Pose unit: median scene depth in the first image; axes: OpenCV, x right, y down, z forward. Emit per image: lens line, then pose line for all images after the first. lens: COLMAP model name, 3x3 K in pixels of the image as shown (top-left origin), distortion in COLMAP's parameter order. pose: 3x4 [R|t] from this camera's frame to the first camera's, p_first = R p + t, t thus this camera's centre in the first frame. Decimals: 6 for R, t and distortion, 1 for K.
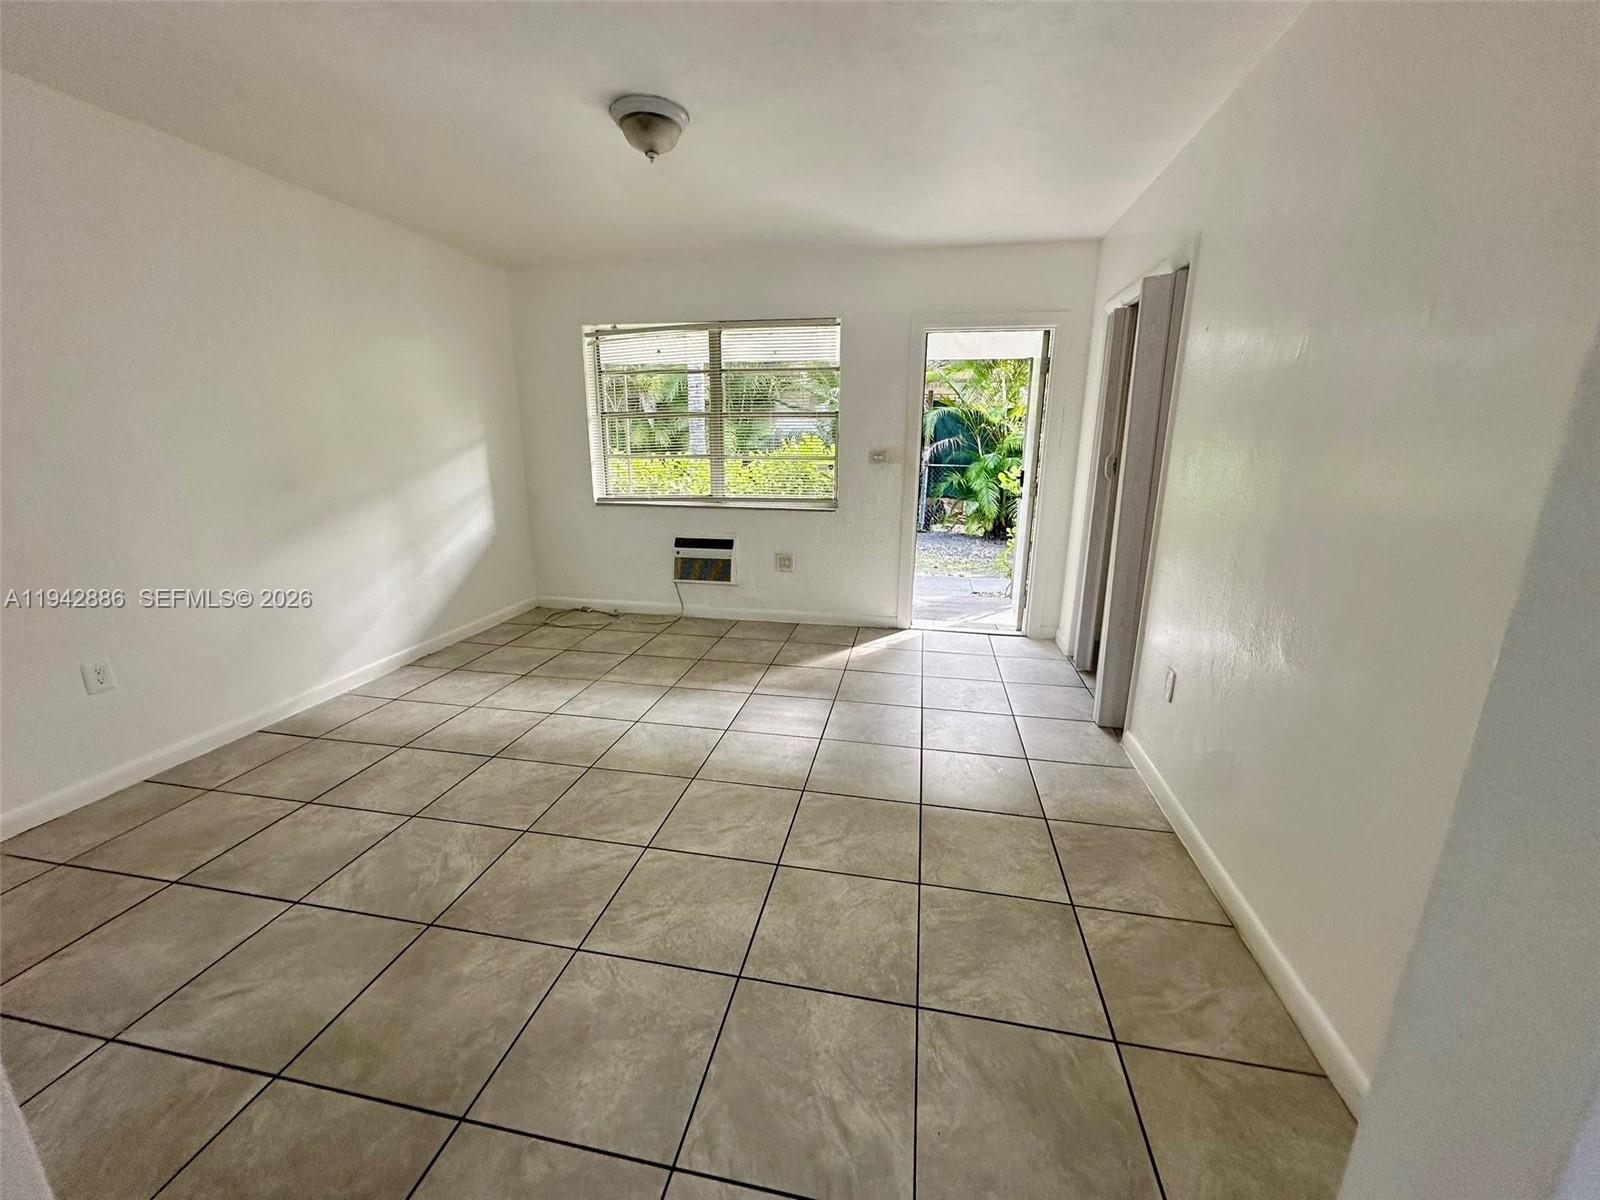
lens RADIAL K [[639.6, 0, 797.9], [0, 639.6, 598.5], [0, 0, 1]] dist [-0.004659, 0.000621]
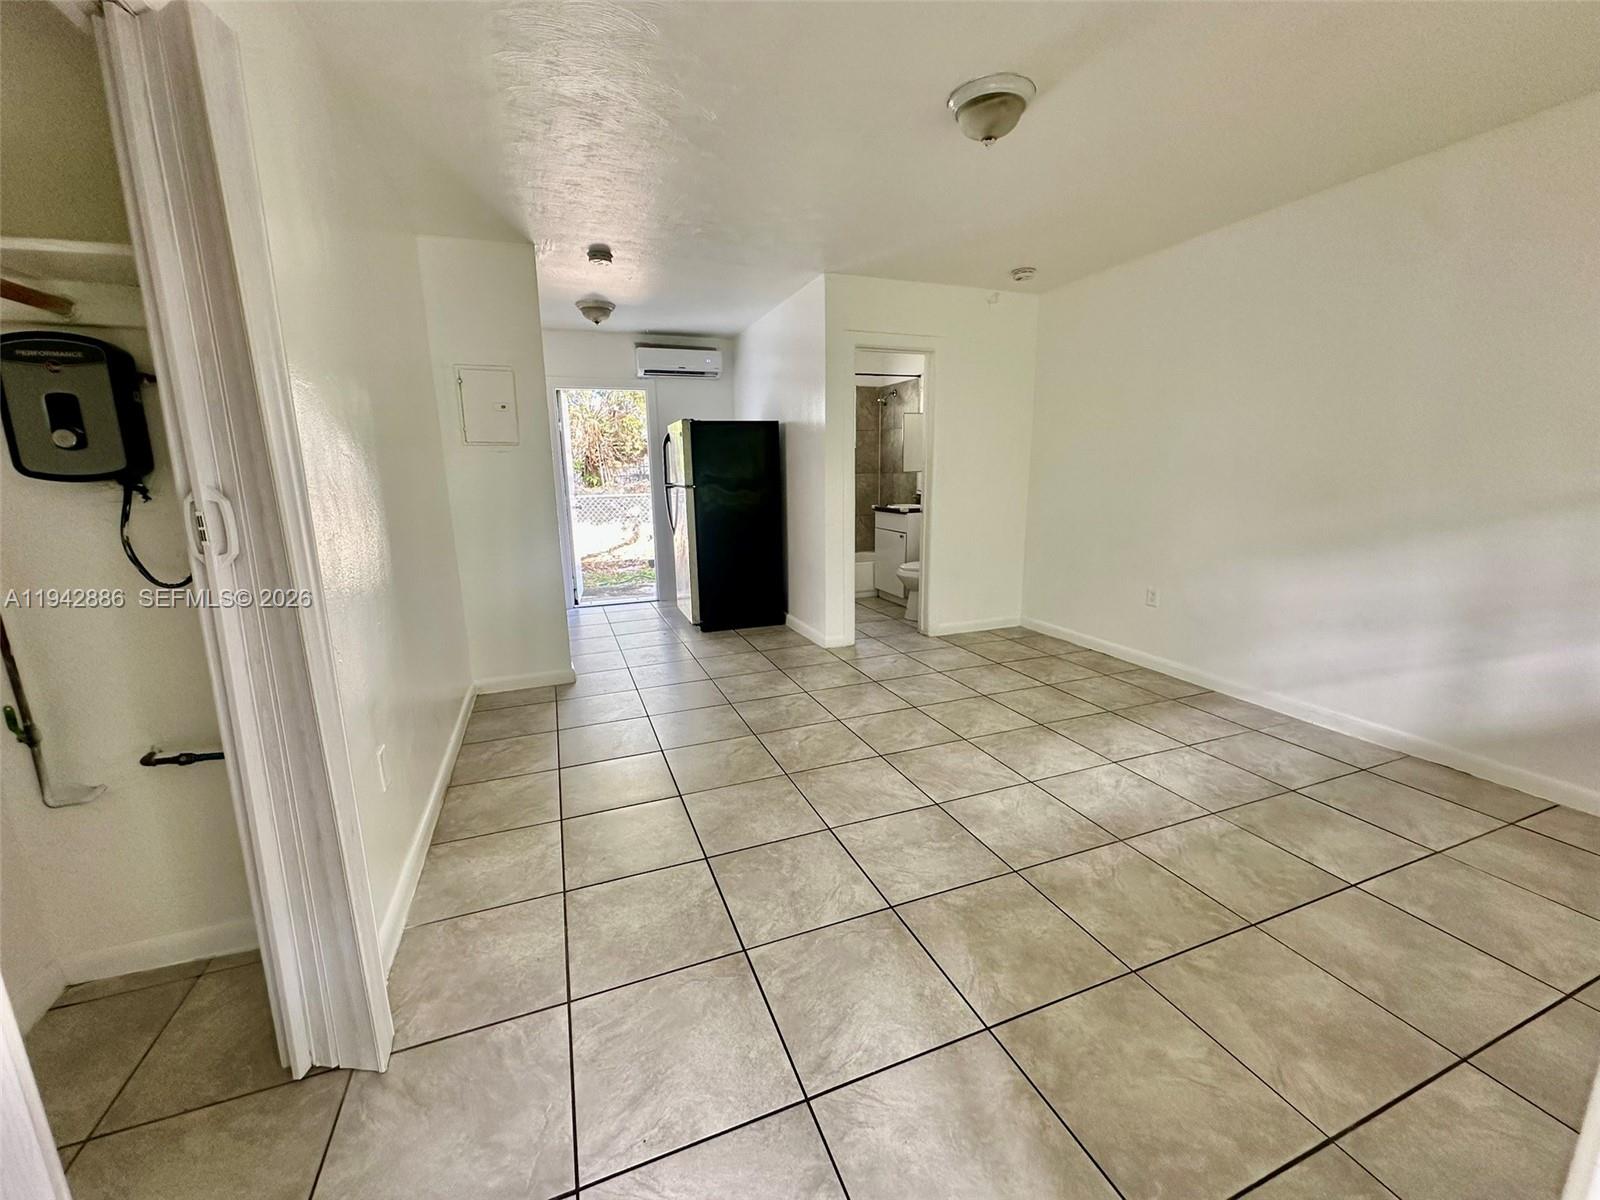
lens RADIAL K [[639.6, 0, 797.9], [0, 639.6, 598.5], [0, 0, 1]] dist [-0.004659, 0.000621]
pose [[-0.849134, 0.112886, -0.515973, 0.454948], [-0.120181, 0.909974, 0.396868, -0.355275], [0.514323, 0.399004, -0.759123, 1.504179]]
